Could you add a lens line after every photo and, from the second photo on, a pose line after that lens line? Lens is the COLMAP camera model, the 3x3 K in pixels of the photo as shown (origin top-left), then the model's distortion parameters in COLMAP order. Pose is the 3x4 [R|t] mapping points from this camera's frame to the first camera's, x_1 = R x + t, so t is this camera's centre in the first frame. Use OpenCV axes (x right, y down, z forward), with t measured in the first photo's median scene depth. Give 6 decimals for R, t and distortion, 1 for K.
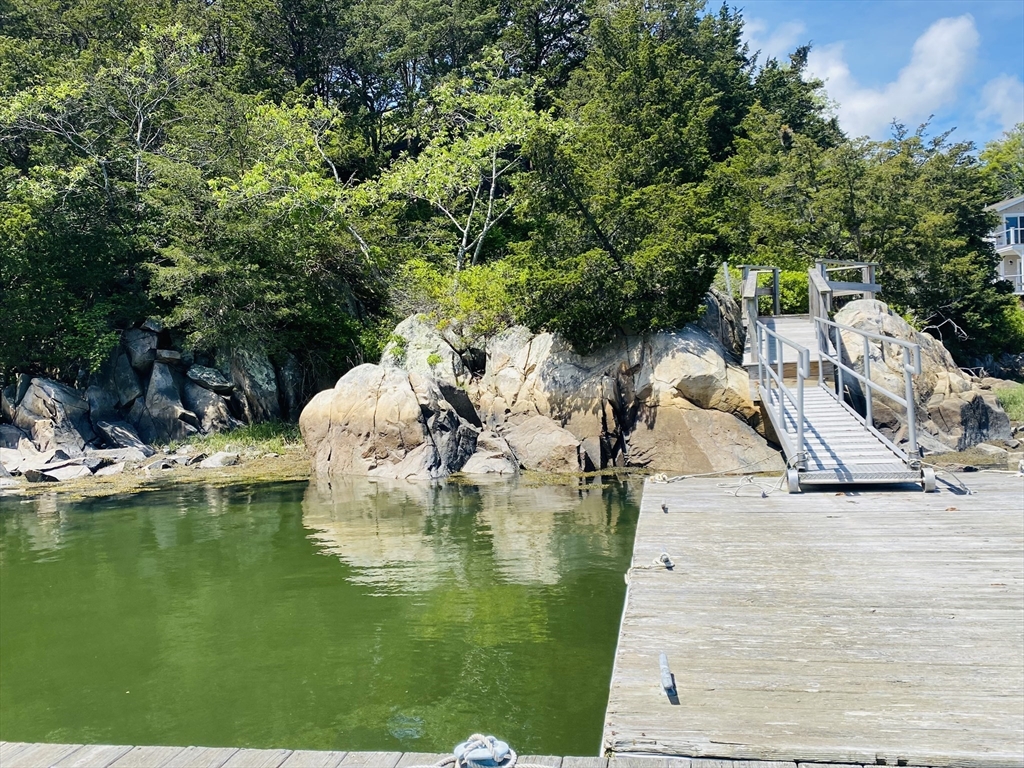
lens RADIAL K [[946.2, 0, 510.4], [0, 946.2, 359.7], [0, 0, 1]] dist [0.134669, -0.262444]
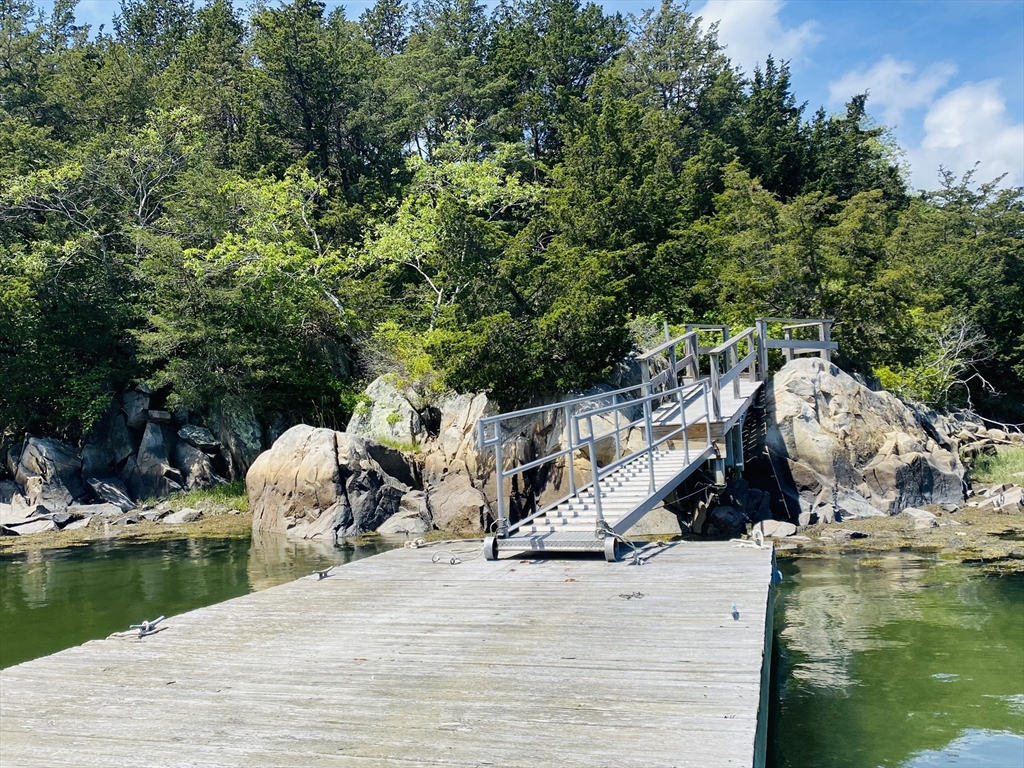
lens RADIAL K [[946.2, 0, 510.4], [0, 946.2, 359.7], [0, 0, 1]] dist [0.134669, -0.262444]
pose [[0.992429, -0.009610, -0.122445, 0.174121], [0.002852, 0.998468, -0.055255, -0.007071], [0.122788, 0.054487, 0.990936, -0.005641]]
